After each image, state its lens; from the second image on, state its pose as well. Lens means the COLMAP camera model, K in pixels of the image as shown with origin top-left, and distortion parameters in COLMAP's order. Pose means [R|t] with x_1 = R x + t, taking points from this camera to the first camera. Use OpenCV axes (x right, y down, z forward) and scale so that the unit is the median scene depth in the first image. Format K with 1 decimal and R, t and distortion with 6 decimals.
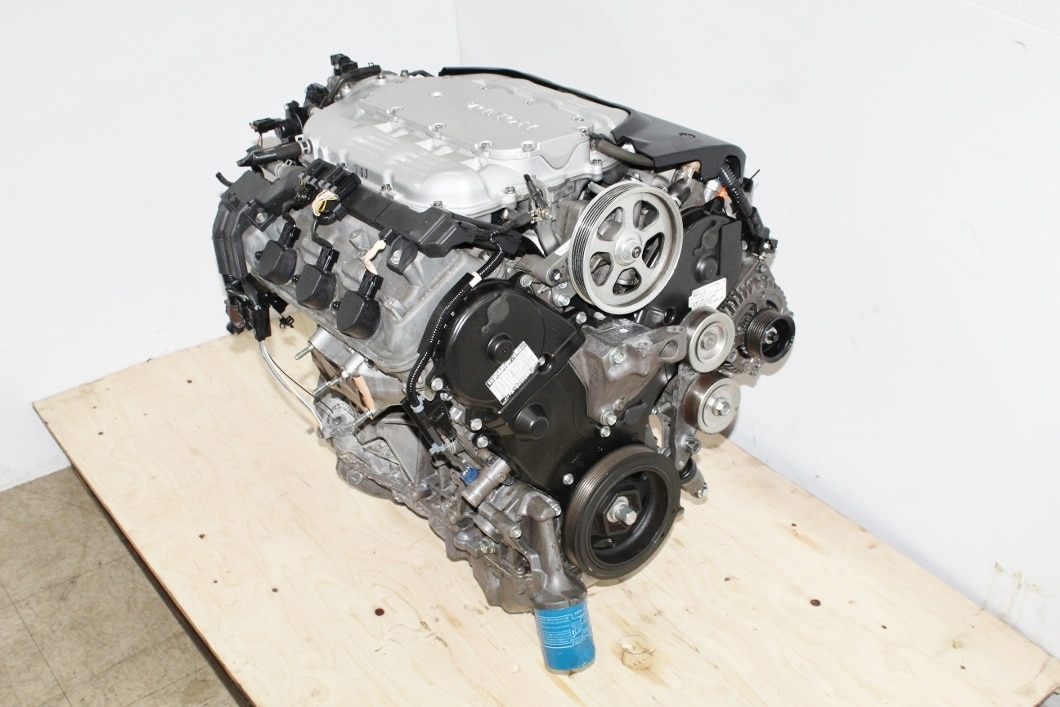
lens RADIAL K [[1212.5, 0, 532.1], [0, 1212.5, 358.3], [0, 0, 1]] dist [-0.012260, 0.000000]
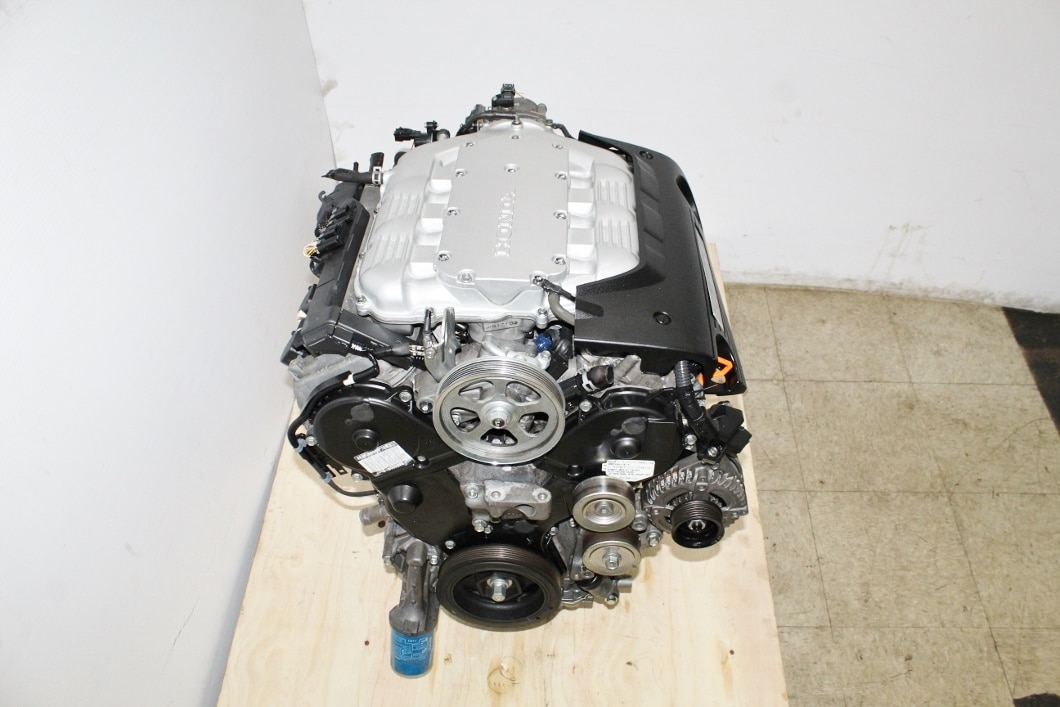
lens RADIAL K [[885.9, 0, 526.6], [0, 885.9, 362.8], [0, 0, 1]] dist [-0.143263, 0.110957]
pose [[0.766151, 0.465146, -0.443454, 0.378652], [-0.333230, 0.877552, 0.344760, -0.365266], [0.549518, -0.116366, 0.827338, 0.385662]]
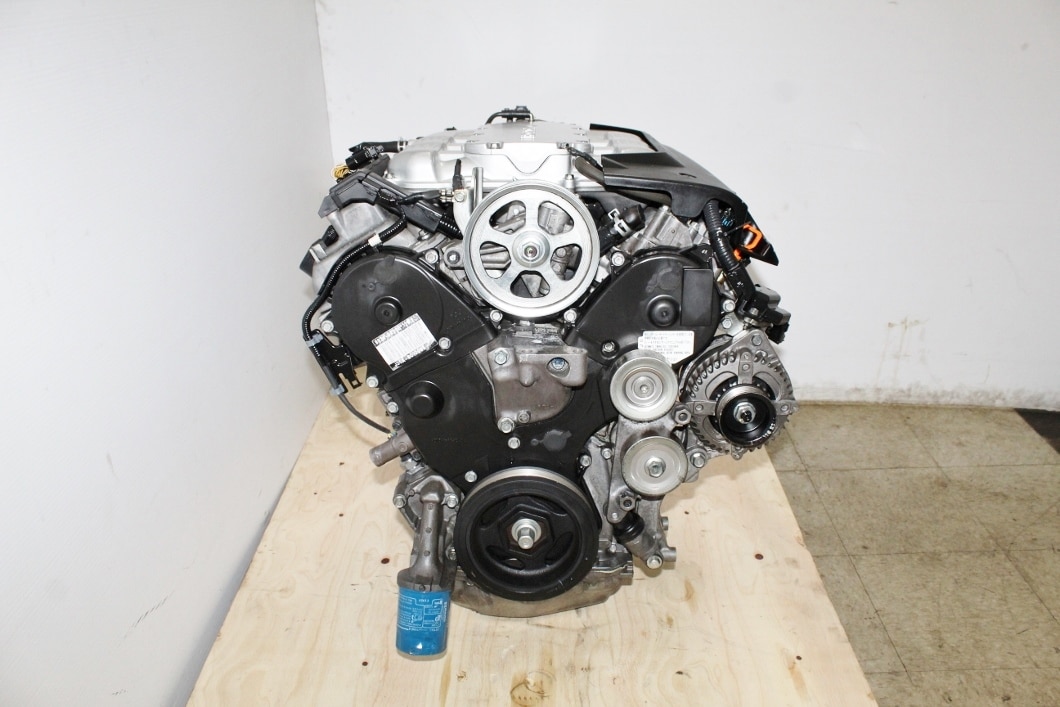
lens RADIAL K [[885.9, 0, 524.6], [0, 885.9, 356.1], [0, 0, 1]] dist [-0.143263, 0.110957]
pose [[0.780637, 0.237024, -0.578296, 0.475932], [-0.317095, 0.947564, -0.039670, 0.019844], [0.538570, 0.214343, 0.814862, 0.412176]]
